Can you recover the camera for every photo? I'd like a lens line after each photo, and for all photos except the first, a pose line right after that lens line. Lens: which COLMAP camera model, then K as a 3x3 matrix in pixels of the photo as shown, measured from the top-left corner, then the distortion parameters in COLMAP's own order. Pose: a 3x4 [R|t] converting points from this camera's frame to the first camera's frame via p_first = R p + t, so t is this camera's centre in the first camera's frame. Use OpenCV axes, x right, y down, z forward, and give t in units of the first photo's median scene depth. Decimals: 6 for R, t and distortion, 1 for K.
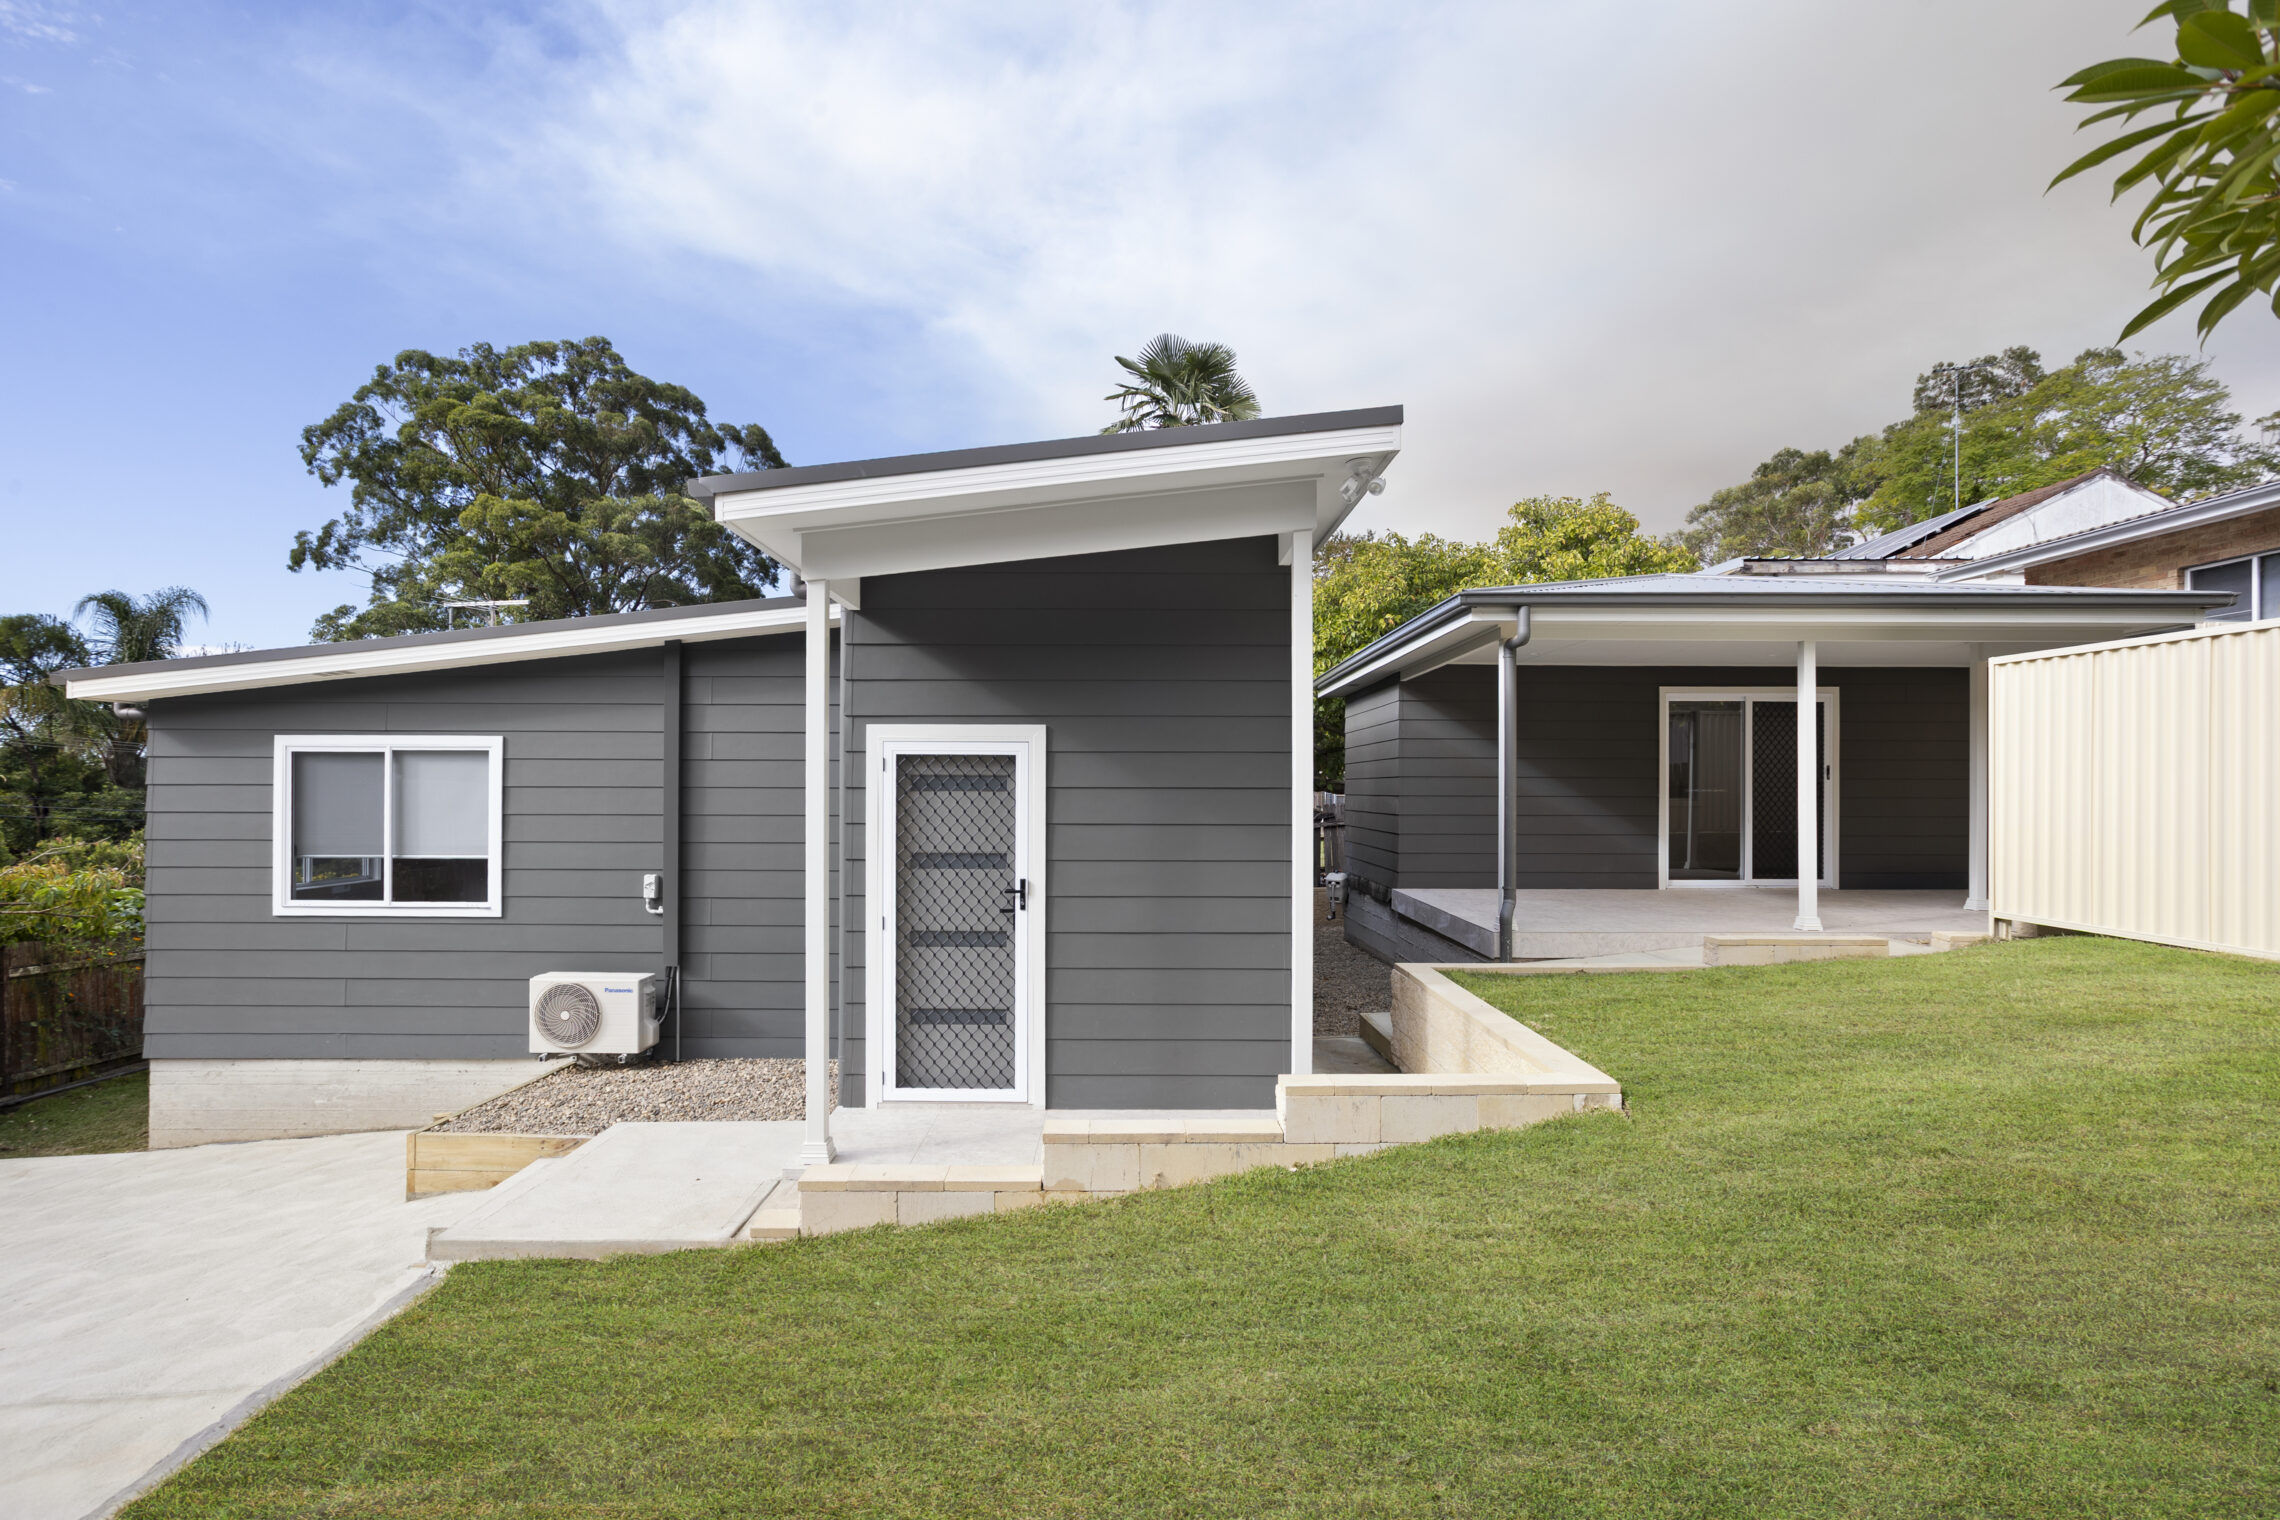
lens RADIAL K [[1098.2, 0, 1126.9], [0, 1098.2, 784.9], [0, 0, 1]] dist [-0.015391, 0.011299]
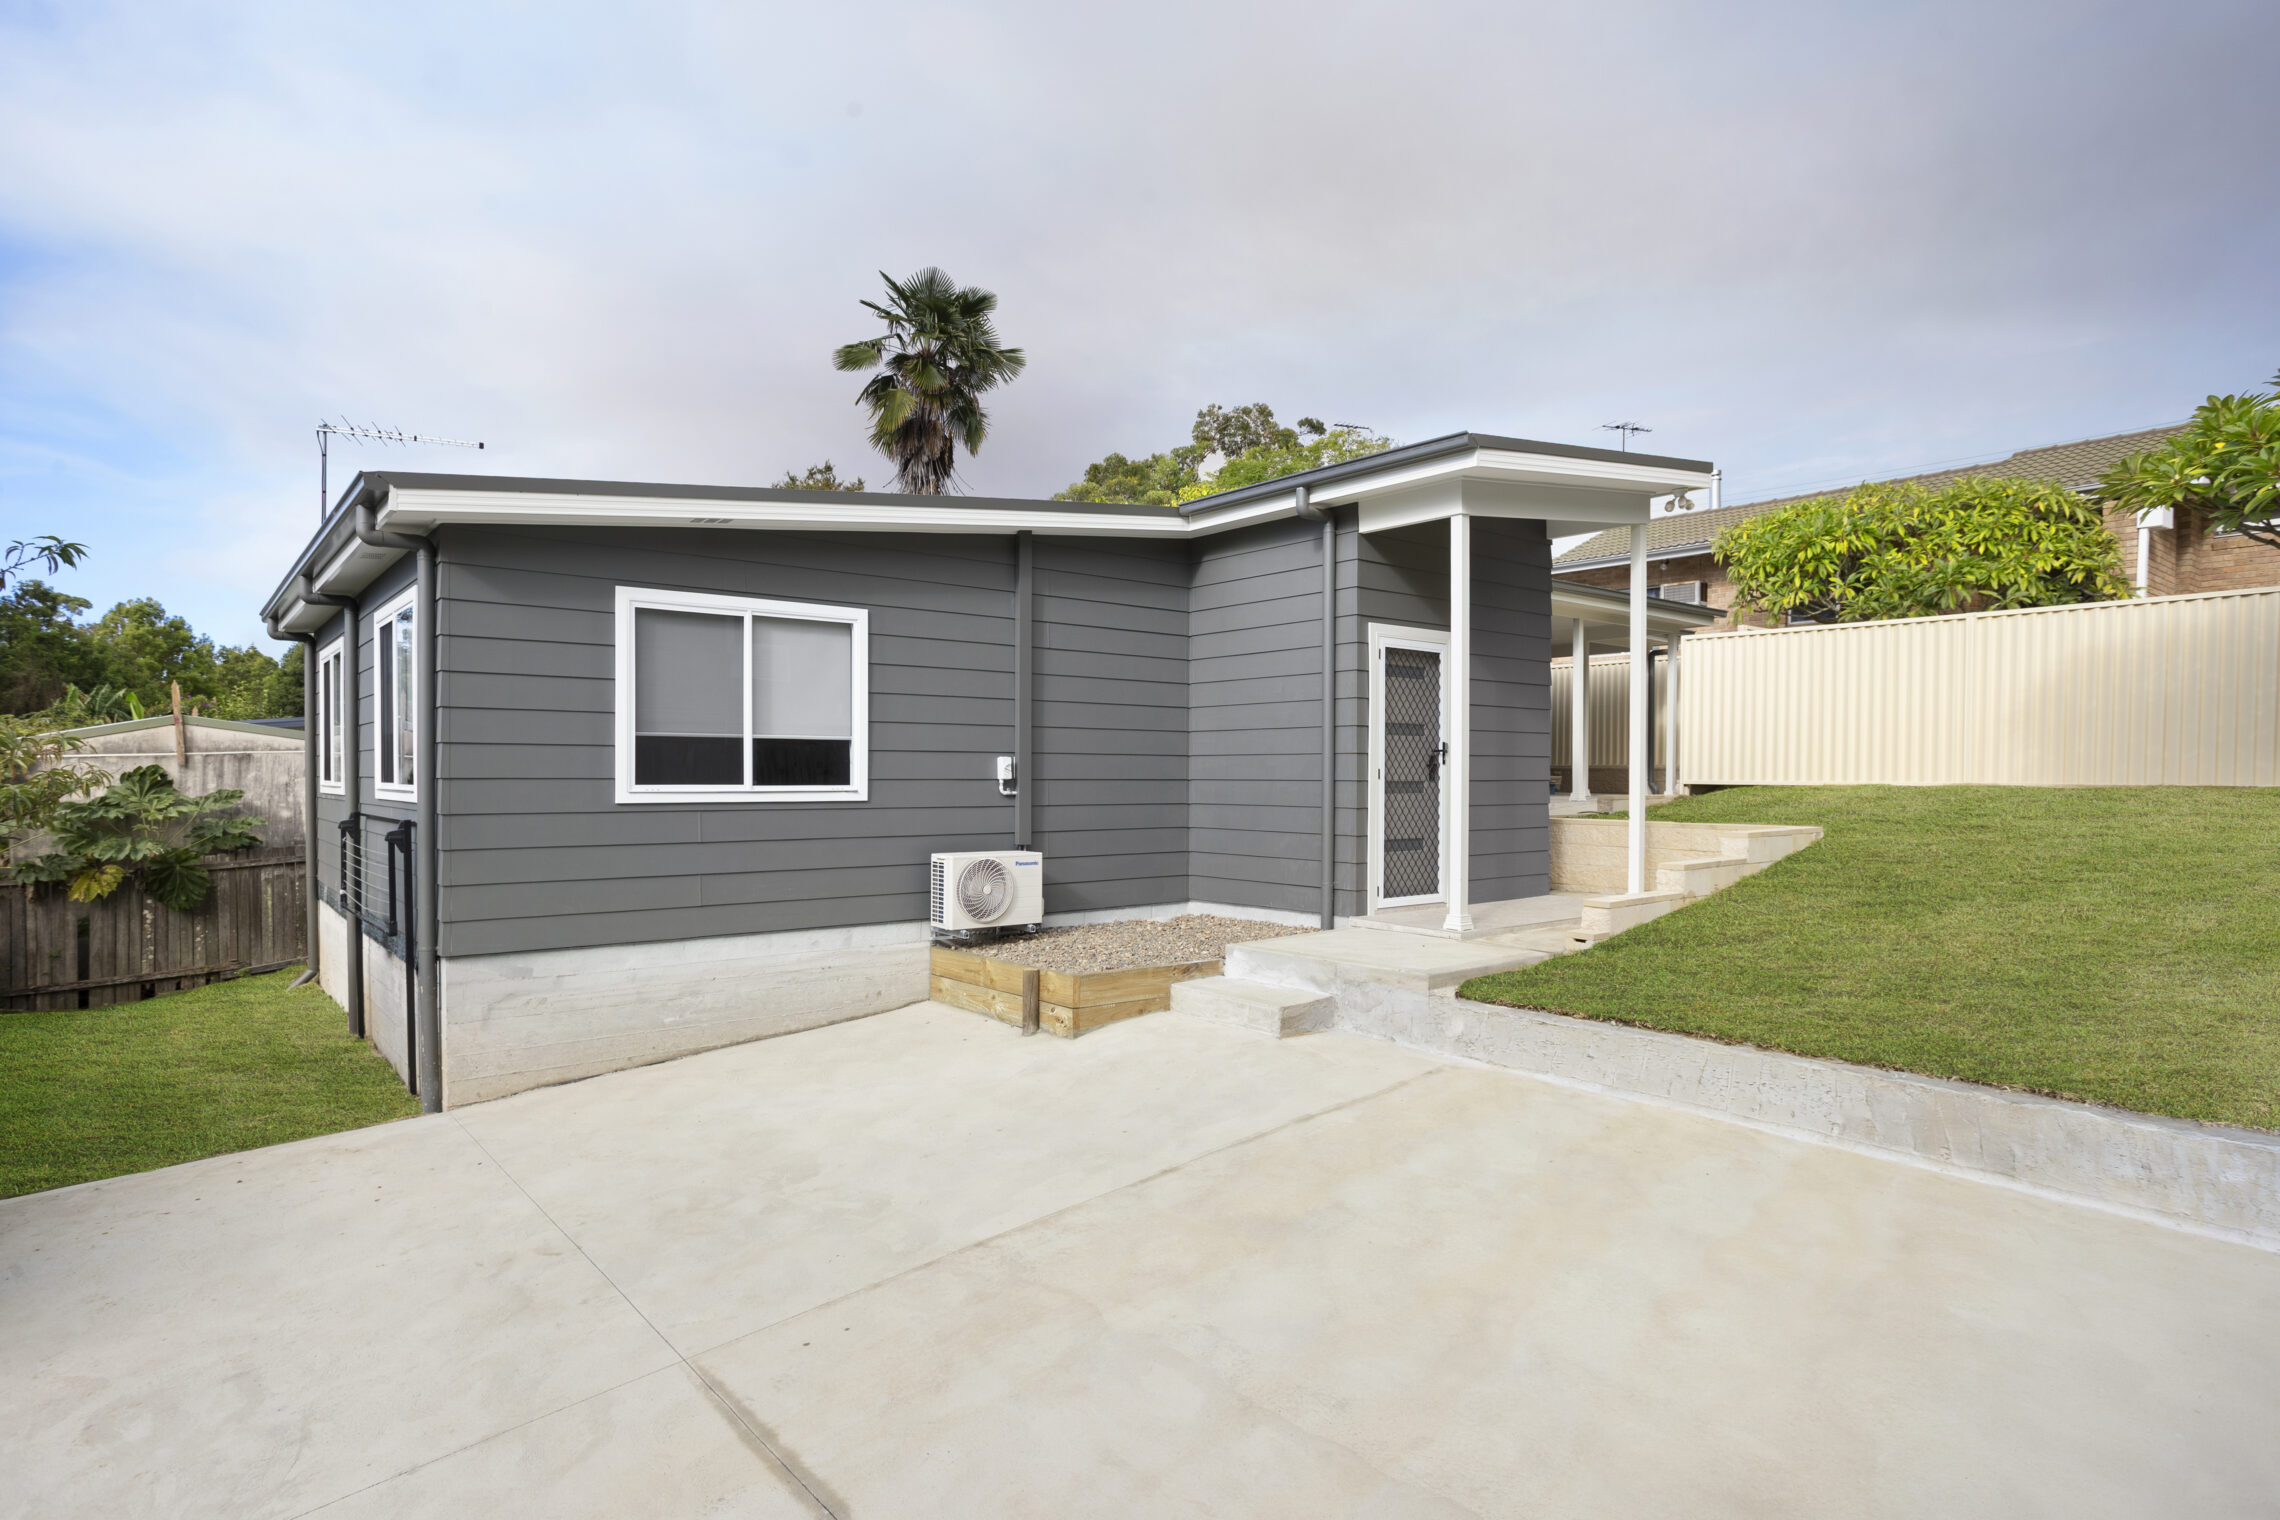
lens RADIAL K [[1206.8, 0, 1132.5], [0, 1206.8, 794.0], [0, 0, 1]] dist [-0.016465, -0.000127]
pose [[0.779044, -0.012509, 0.626845, -1.044697], [-0.003028, 0.999714, 0.023712, 0.089222], [-0.626962, -0.020371, 0.778783, 0.041107]]
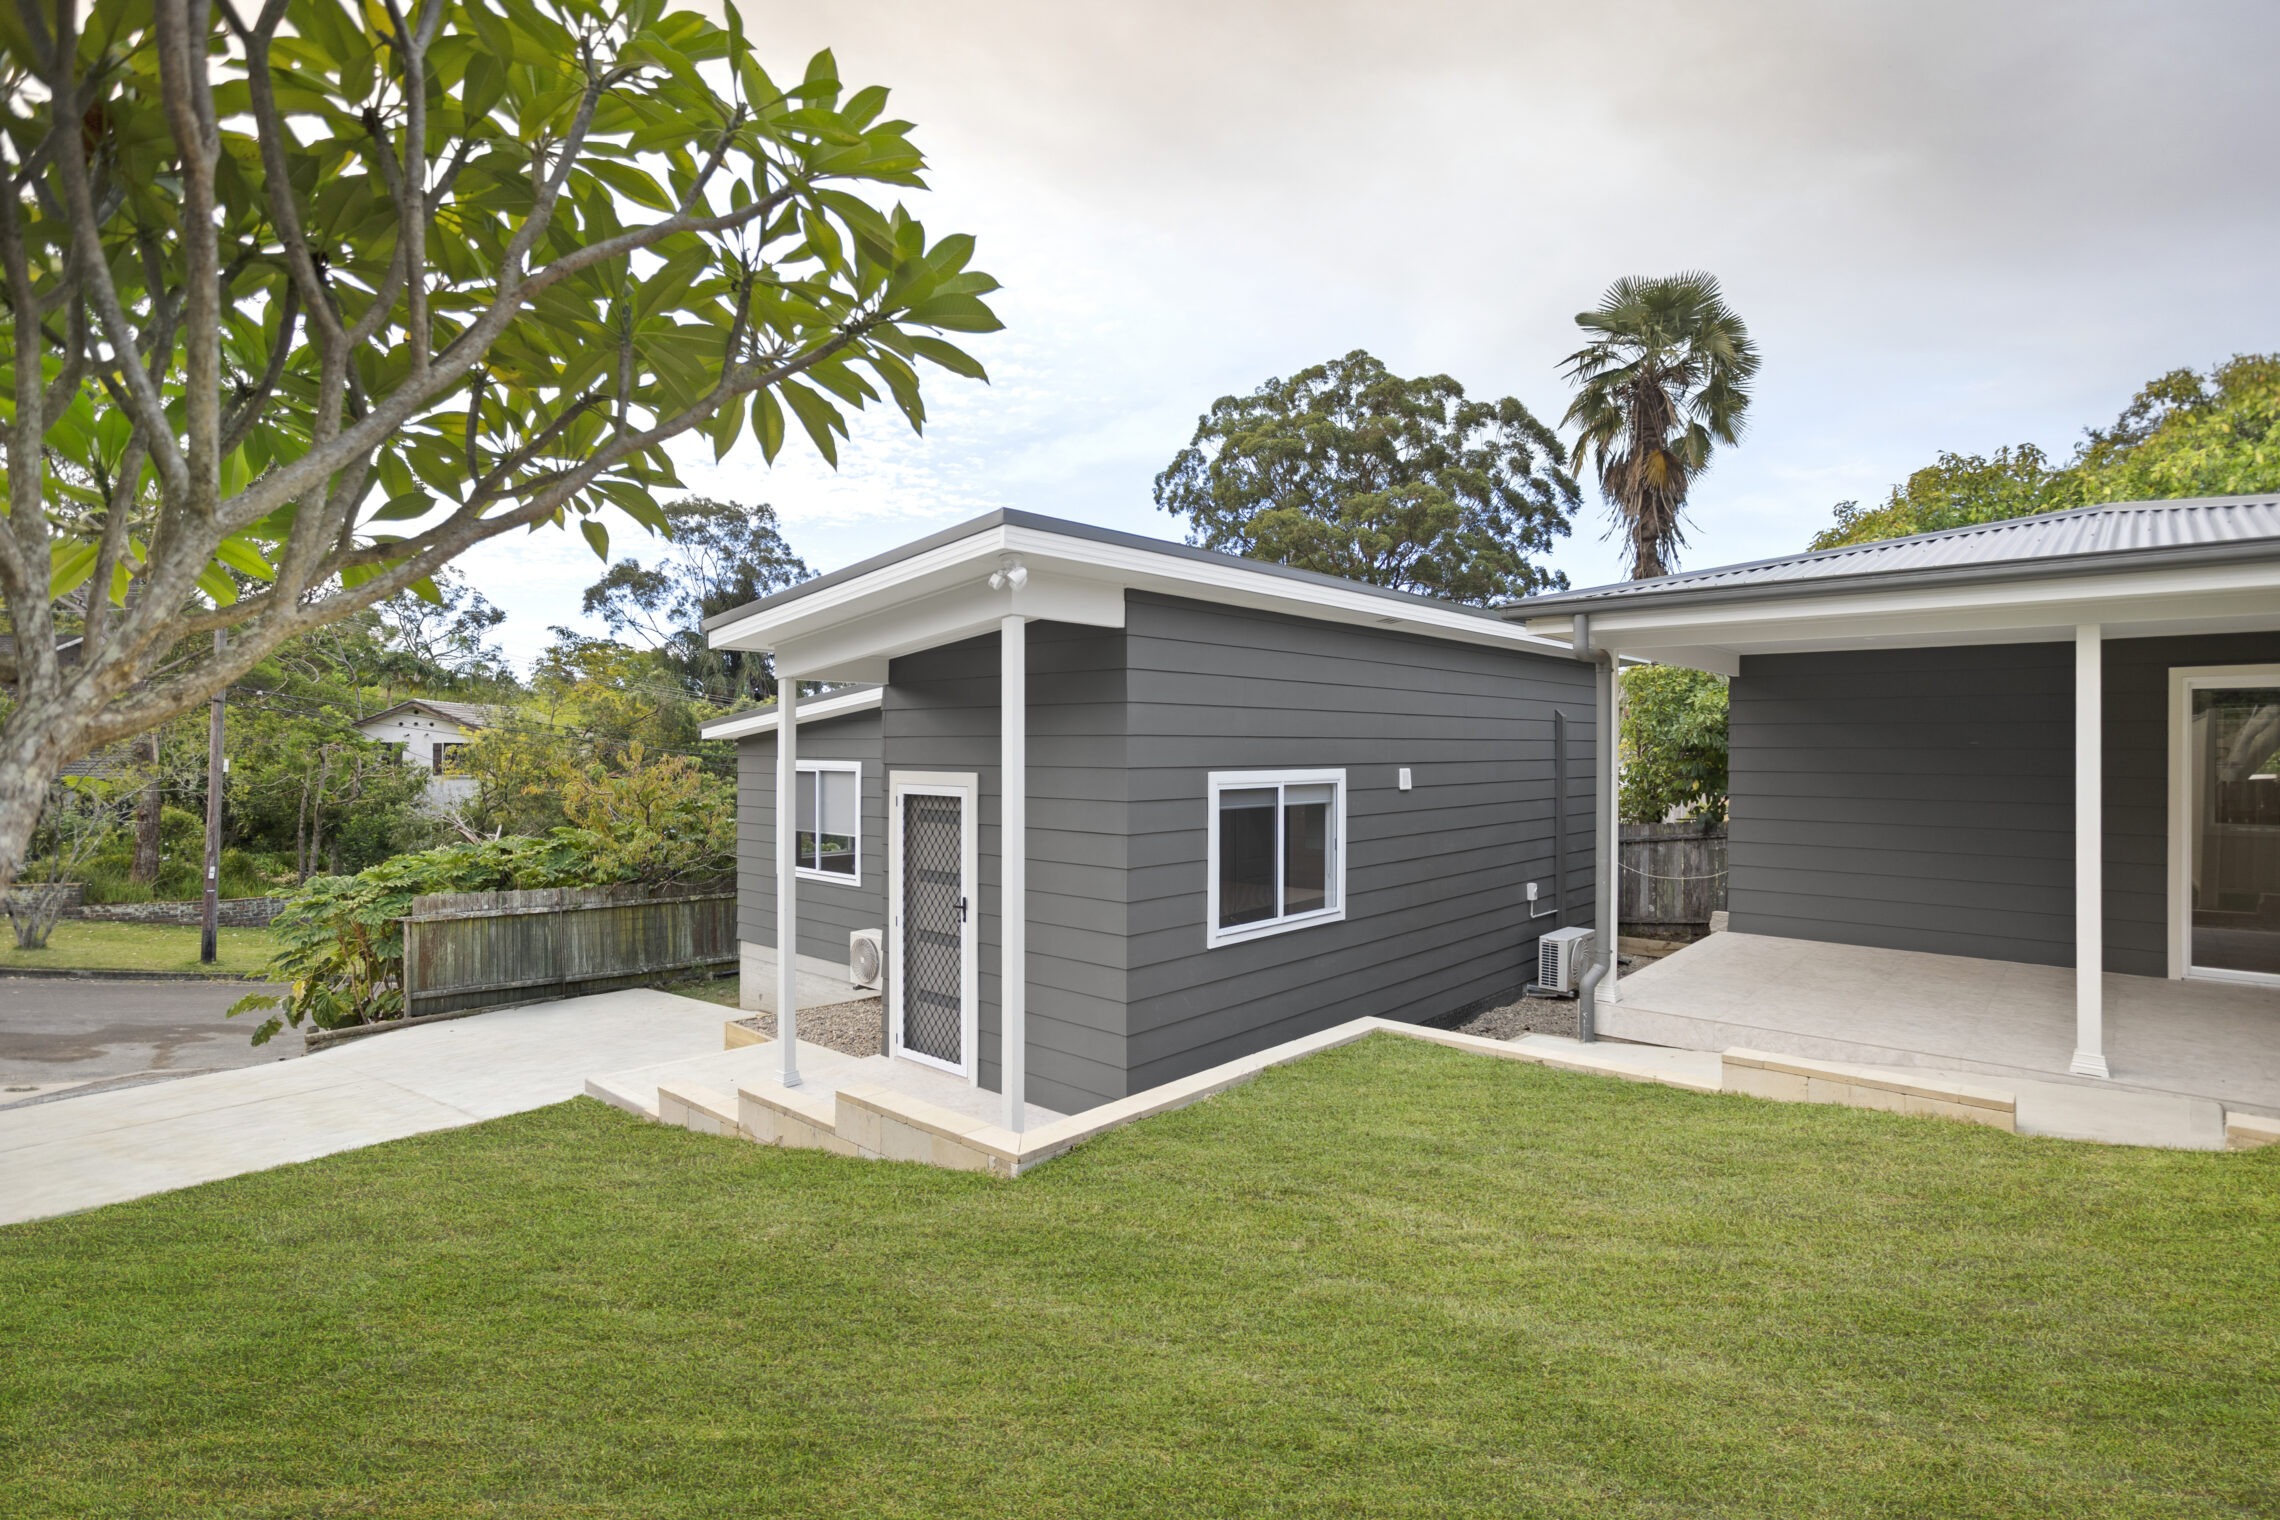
lens RADIAL K [[1098.2, 0, 1144.1], [0, 1098.2, 748.1], [0, 0, 1]] dist [-0.015391, 0.011299]
pose [[0.751470, 0.000742, -0.659767, 0.668634], [0.001063, 0.999997, 0.002335, -0.064667], [0.659767, -0.002456, 0.751466, 0.156310]]
